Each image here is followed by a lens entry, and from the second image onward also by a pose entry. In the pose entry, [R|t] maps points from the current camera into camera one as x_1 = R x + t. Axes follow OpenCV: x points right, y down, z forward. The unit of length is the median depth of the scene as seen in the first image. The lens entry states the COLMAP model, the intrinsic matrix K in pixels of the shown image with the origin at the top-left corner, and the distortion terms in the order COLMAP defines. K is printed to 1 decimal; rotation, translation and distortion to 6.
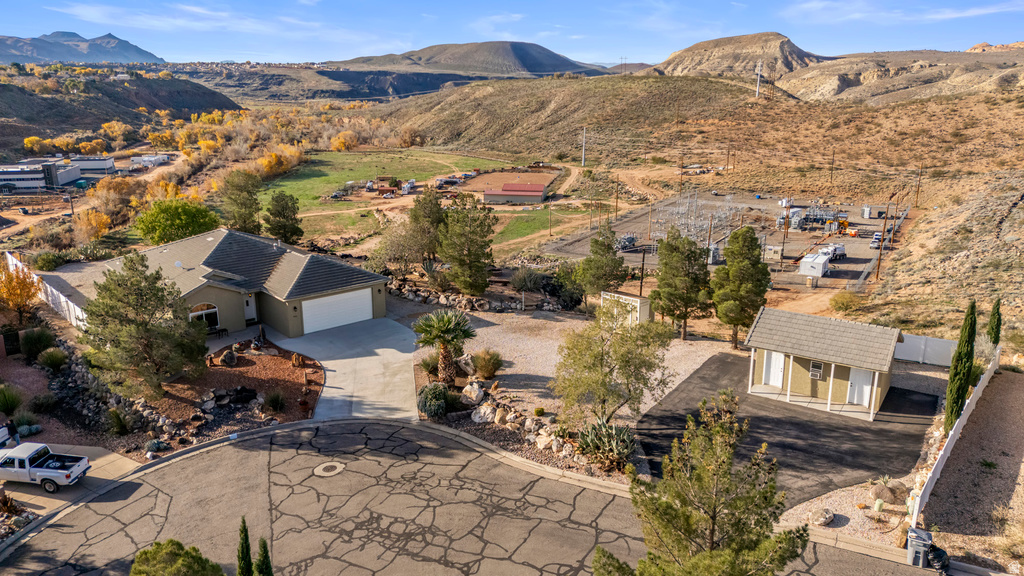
lens RADIAL K [[748.8, 0, 515.4], [0, 748.8, 288.8], [0, 0, 1]] dist [0.086425, -0.097788]
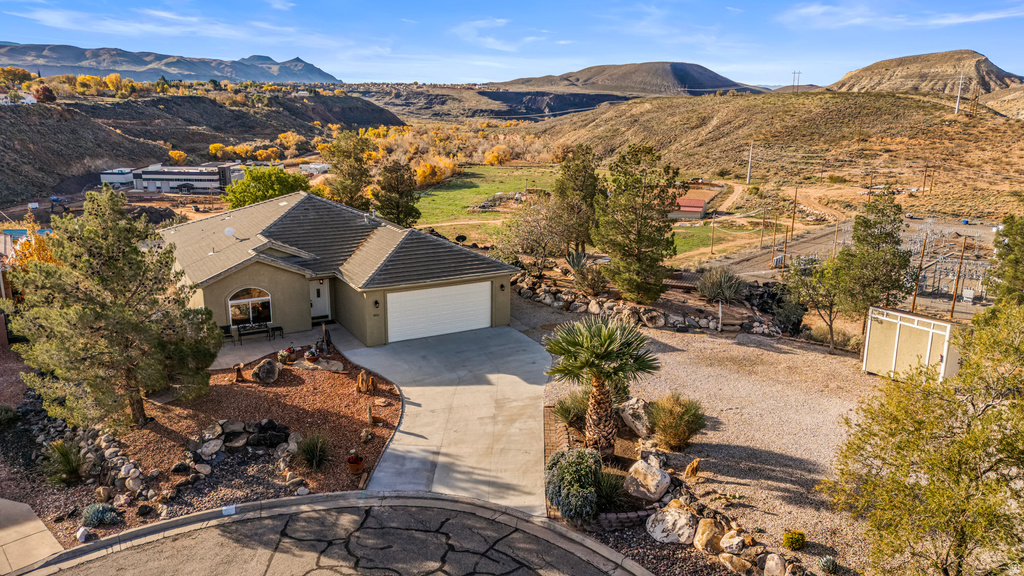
lens RADIAL K [[748.8, 0, 515.8], [0, 748.8, 288.5], [0, 0, 1]] dist [0.086425, -0.097788]
pose [[0.980219, 0.057809, -0.189285, -0.047931], [-0.063046, 0.997773, -0.021759, 0.020591], [0.187606, 0.033262, 0.981681, 0.388018]]
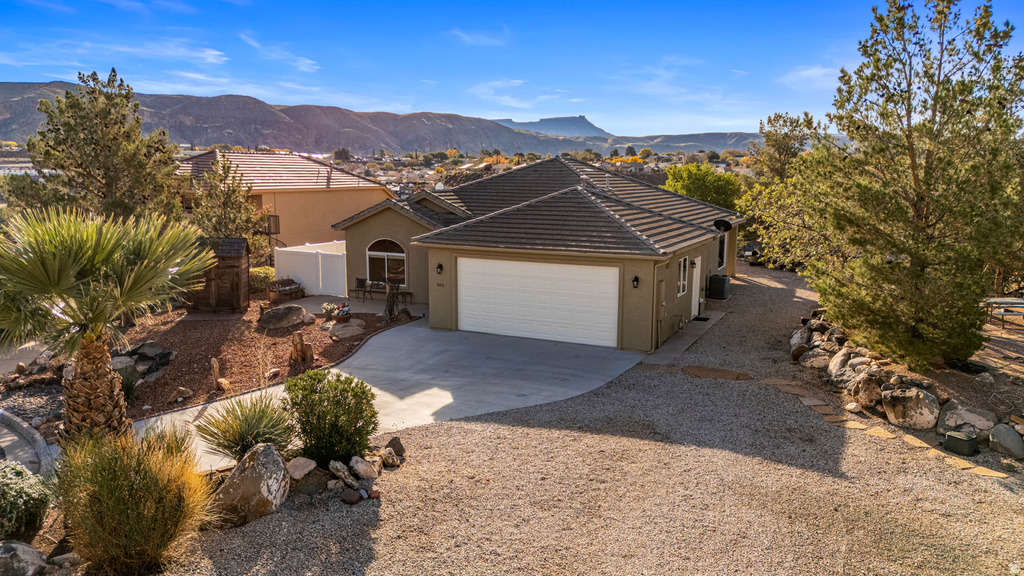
lens RADIAL K [[748.8, 0, 516.5], [0, 748.8, 289.6], [0, 0, 1]] dist [0.086425, -0.097788]
pose [[0.396827, 0.142157, -0.906818, 0.164811], [-0.257494, 0.965505, 0.038677, 0.009256], [0.881036, 0.218152, 0.419744, 0.889641]]
